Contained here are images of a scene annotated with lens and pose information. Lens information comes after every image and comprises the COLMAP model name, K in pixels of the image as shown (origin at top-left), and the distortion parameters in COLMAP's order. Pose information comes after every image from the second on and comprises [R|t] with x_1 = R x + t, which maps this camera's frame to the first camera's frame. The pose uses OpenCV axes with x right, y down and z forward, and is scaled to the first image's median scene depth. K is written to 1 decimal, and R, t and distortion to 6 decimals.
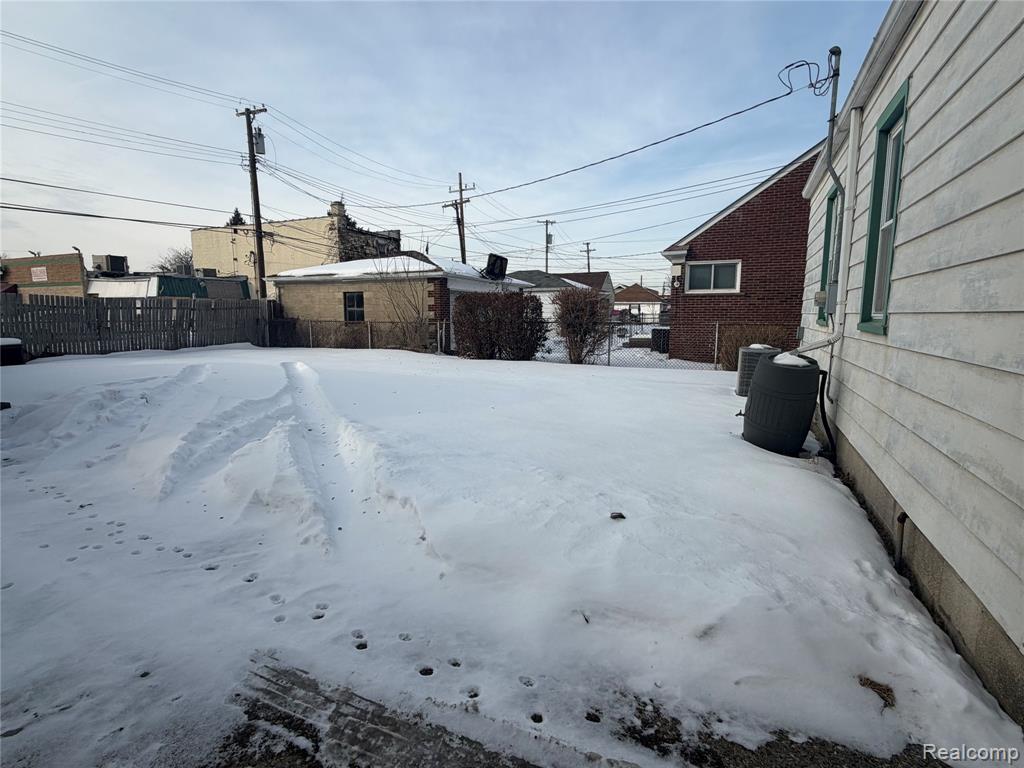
lens RADIAL K [[501.7, 0, 509.7], [0, 501.7, 384.5], [0, 0, 1]] dist [0.002115, 0.000465]
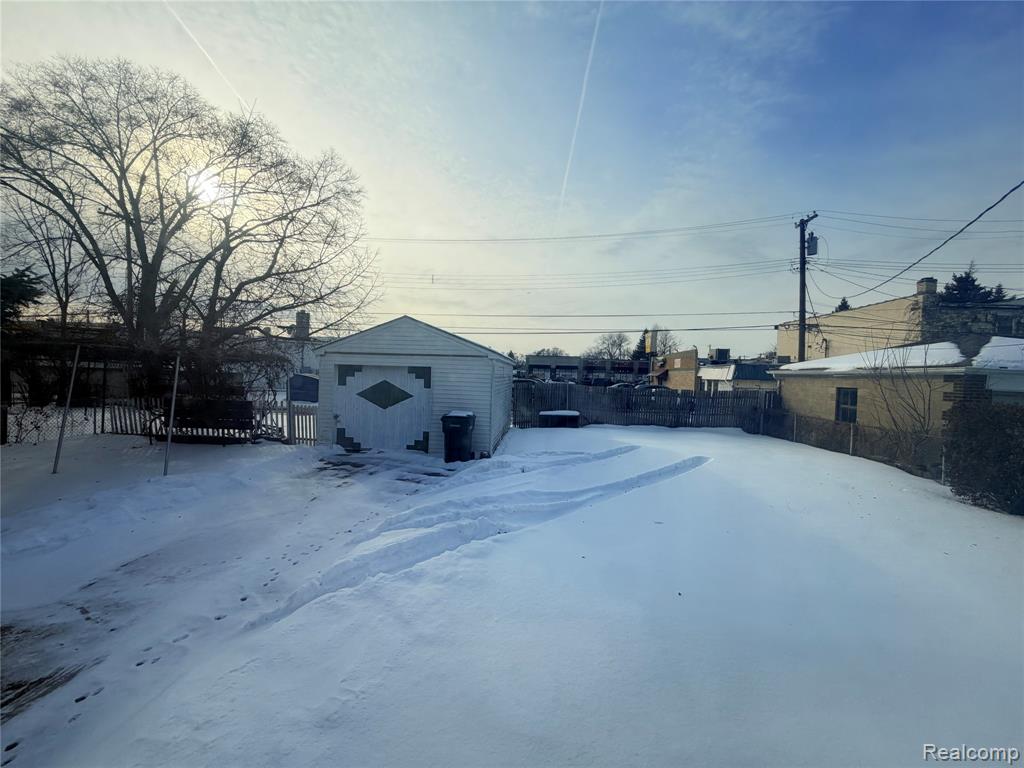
lens RADIAL K [[408.6, 0, 510.4], [0, 408.6, 380.0], [0, 0, 1]] dist [-0.001590, -0.000088]
pose [[0.353578, 0.020305, -0.935185, 0.151598], [-0.164345, 0.985561, -0.040738, -0.069004], [0.920855, 0.168097, 0.351809, 0.188891]]
